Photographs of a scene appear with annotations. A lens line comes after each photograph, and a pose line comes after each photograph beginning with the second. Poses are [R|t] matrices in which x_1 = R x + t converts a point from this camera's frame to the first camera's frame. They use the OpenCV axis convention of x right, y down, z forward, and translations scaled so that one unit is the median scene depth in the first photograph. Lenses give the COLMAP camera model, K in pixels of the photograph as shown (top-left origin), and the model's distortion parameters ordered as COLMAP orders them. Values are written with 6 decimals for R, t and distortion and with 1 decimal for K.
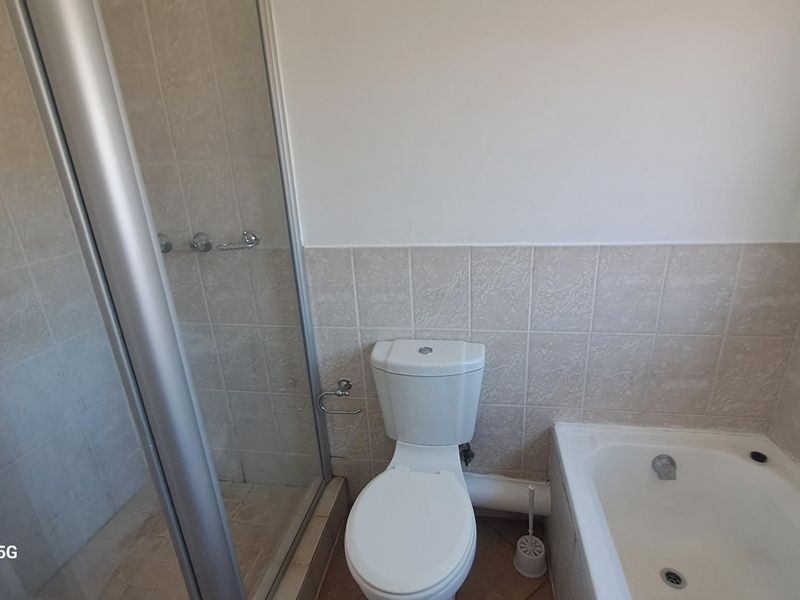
lens RADIAL K [[430.4, 0, 402.7], [0, 430.4, 300.0], [0, 0, 1]] dist [-0.004813, 0.000206]
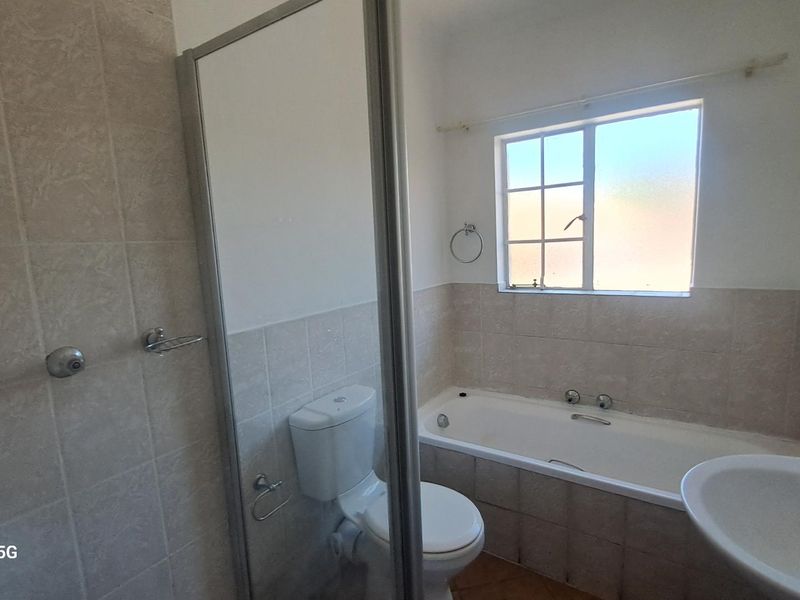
lens RADIAL K [[430.4, 0, 398.7], [0, 430.4, 301.3], [0, 0, 1]] dist [-0.004813, 0.000206]
pose [[0.404103, -0.094416, 0.909828, -0.890478], [0.335844, 0.940505, -0.051566, -0.019028], [-0.850829, 0.326398, 0.411770, 0.291124]]
